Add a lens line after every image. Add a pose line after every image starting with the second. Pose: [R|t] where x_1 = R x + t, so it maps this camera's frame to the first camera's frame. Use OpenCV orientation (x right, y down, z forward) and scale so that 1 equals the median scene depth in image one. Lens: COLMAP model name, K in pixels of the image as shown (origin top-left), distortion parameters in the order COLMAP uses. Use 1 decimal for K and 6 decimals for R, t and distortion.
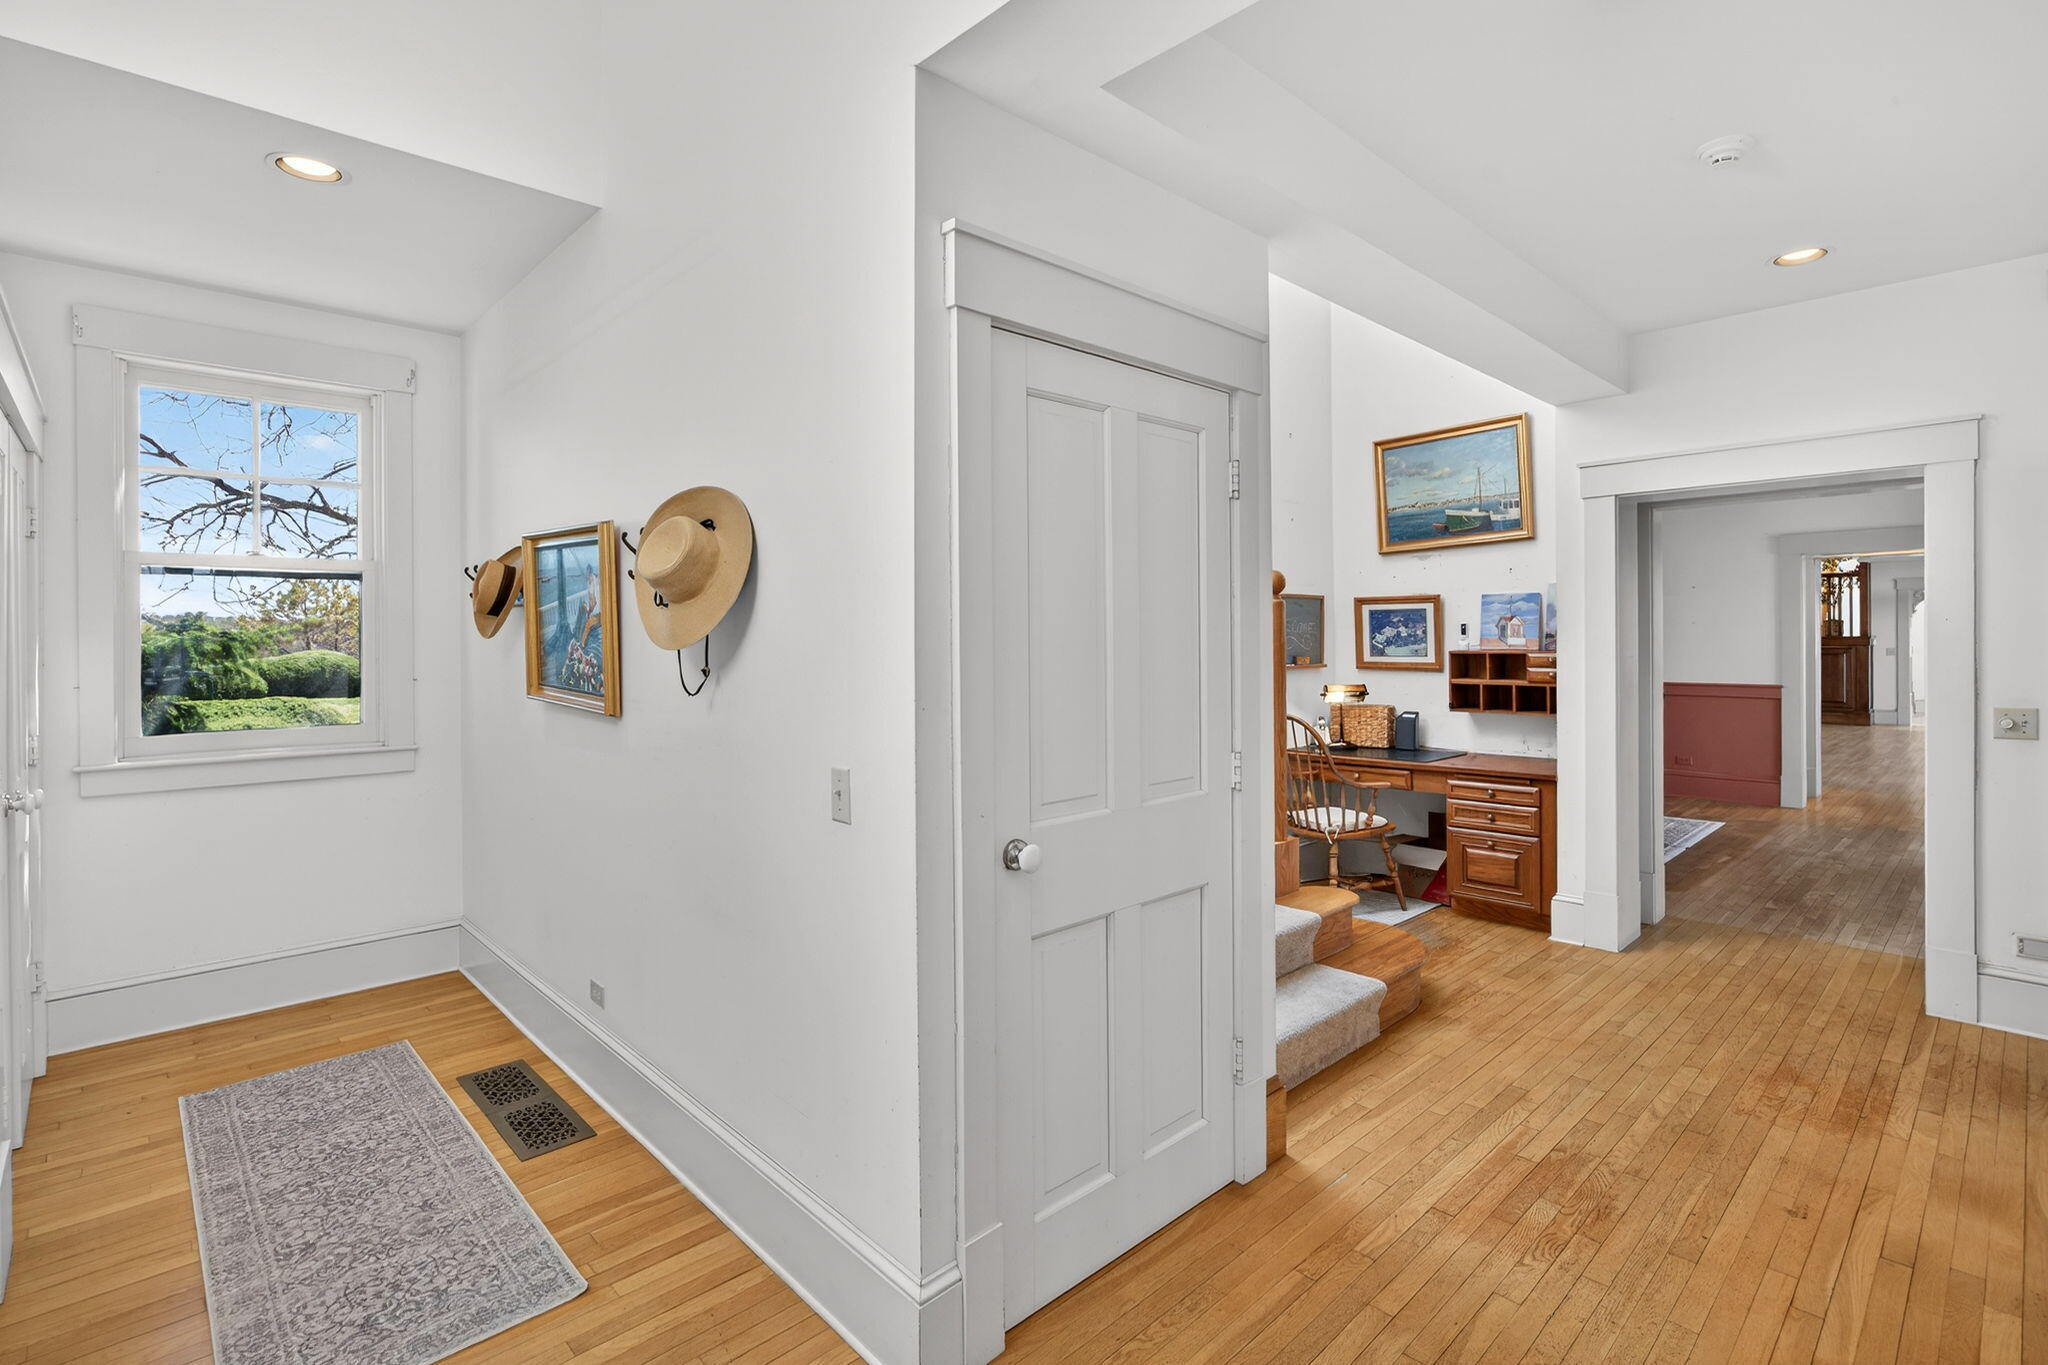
lens RADIAL K [[977.6, 0, 1028.1], [0, 977.6, 640.3], [0, 0, 1]] dist [-0.000691, -0.000153]
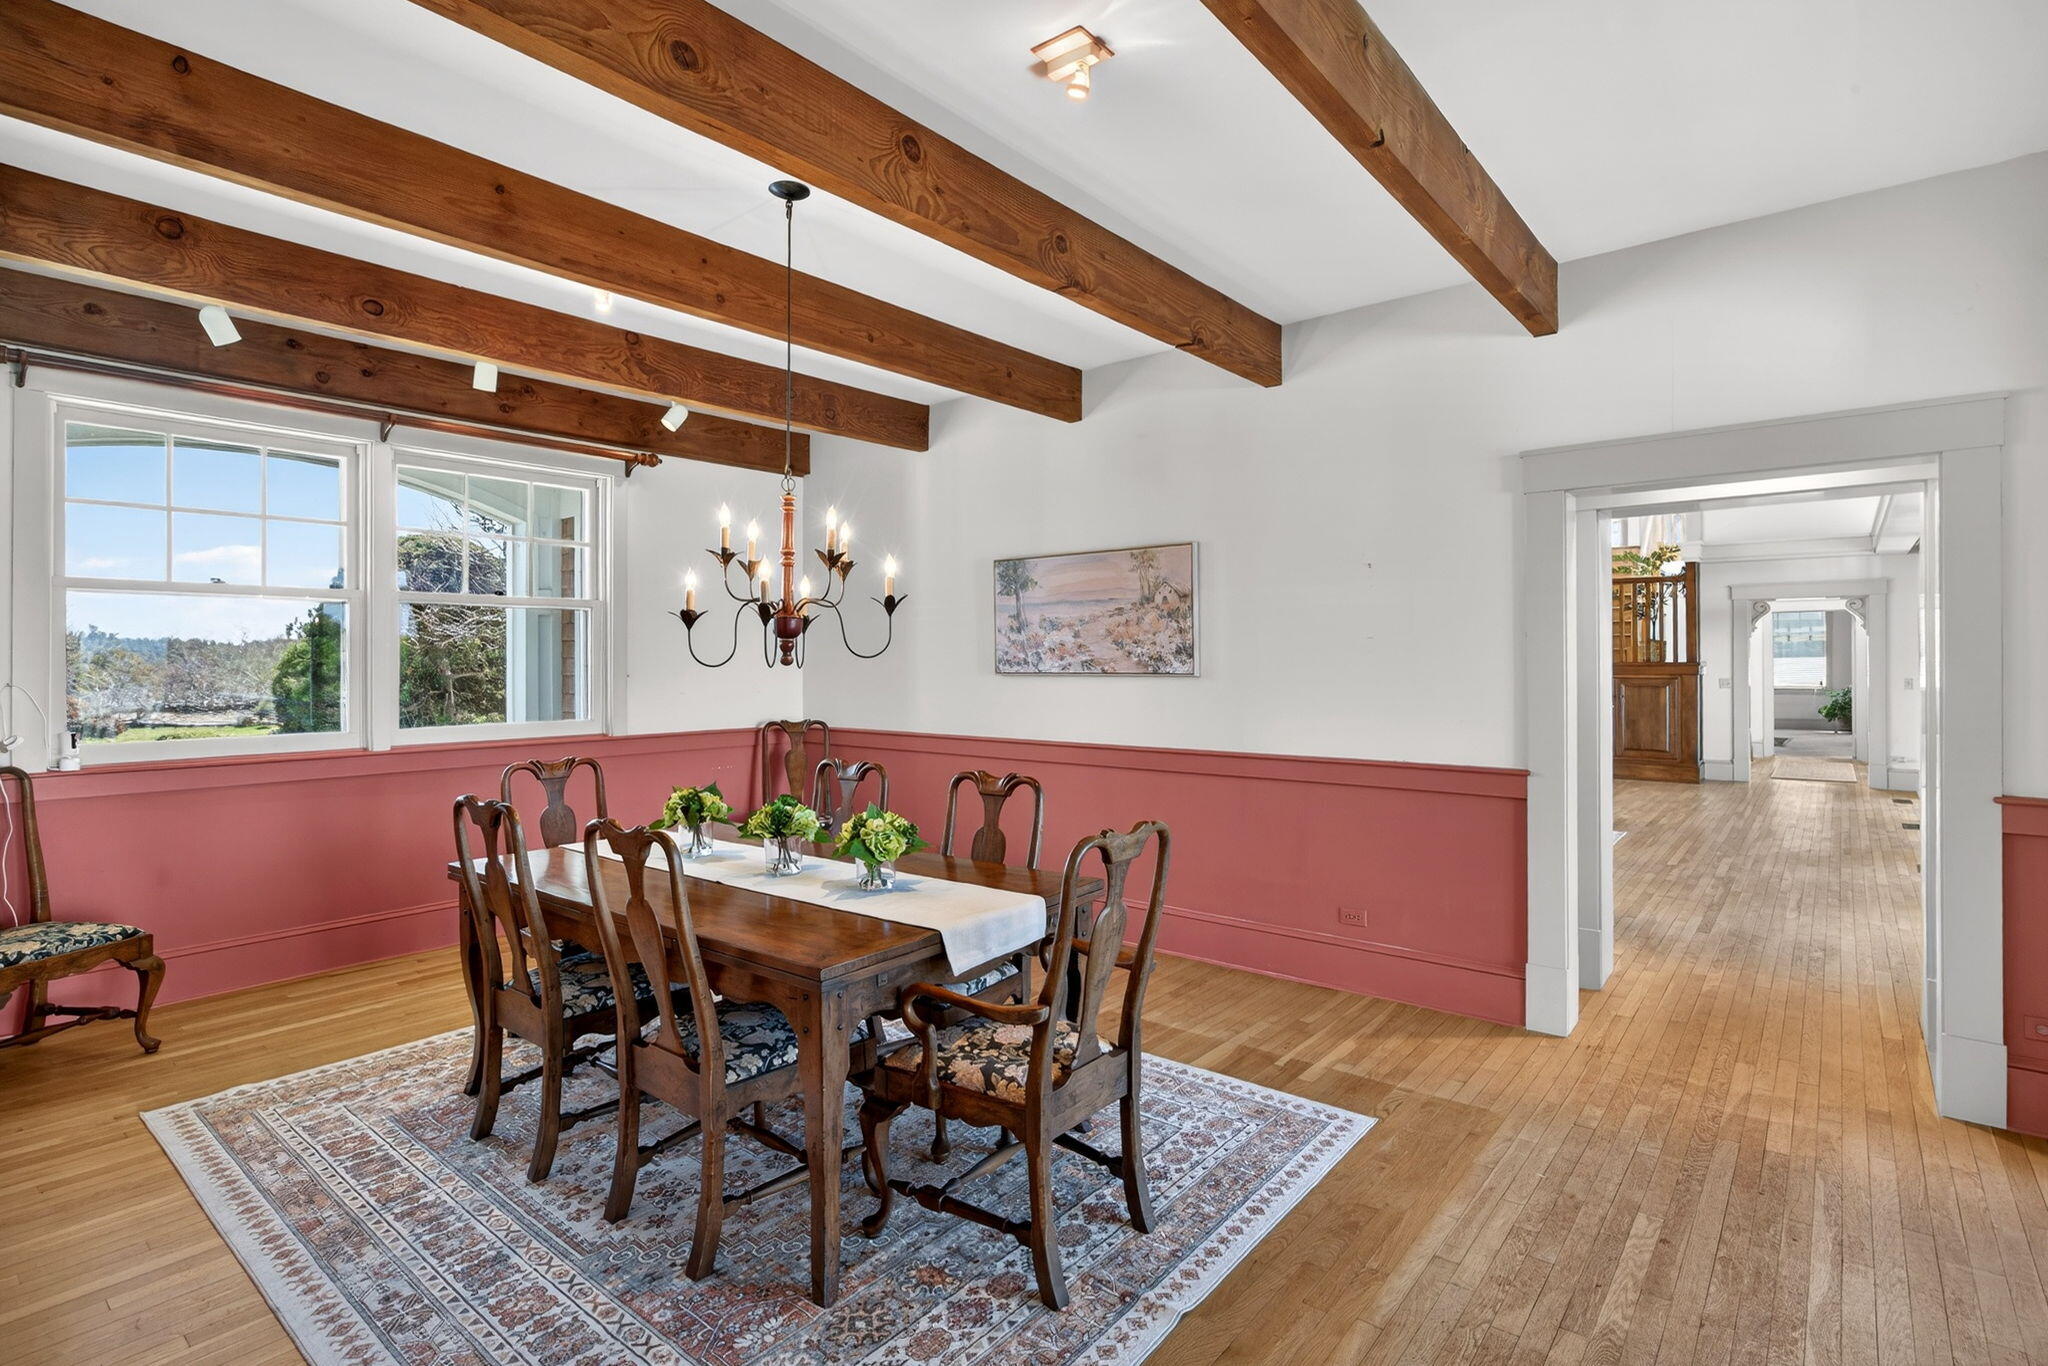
lens RADIAL K [[1019.9, 0, 981.3], [0, 1019.9, 656.5], [0, 0, 1]] dist [-0.002625, -0.000025]
pose [[0.995236, 0.001752, 0.097479, 0.244629], [-0.001111, 0.999977, -0.006625, -0.002858], [-0.097489, 0.006486, 0.995216, 0.284266]]
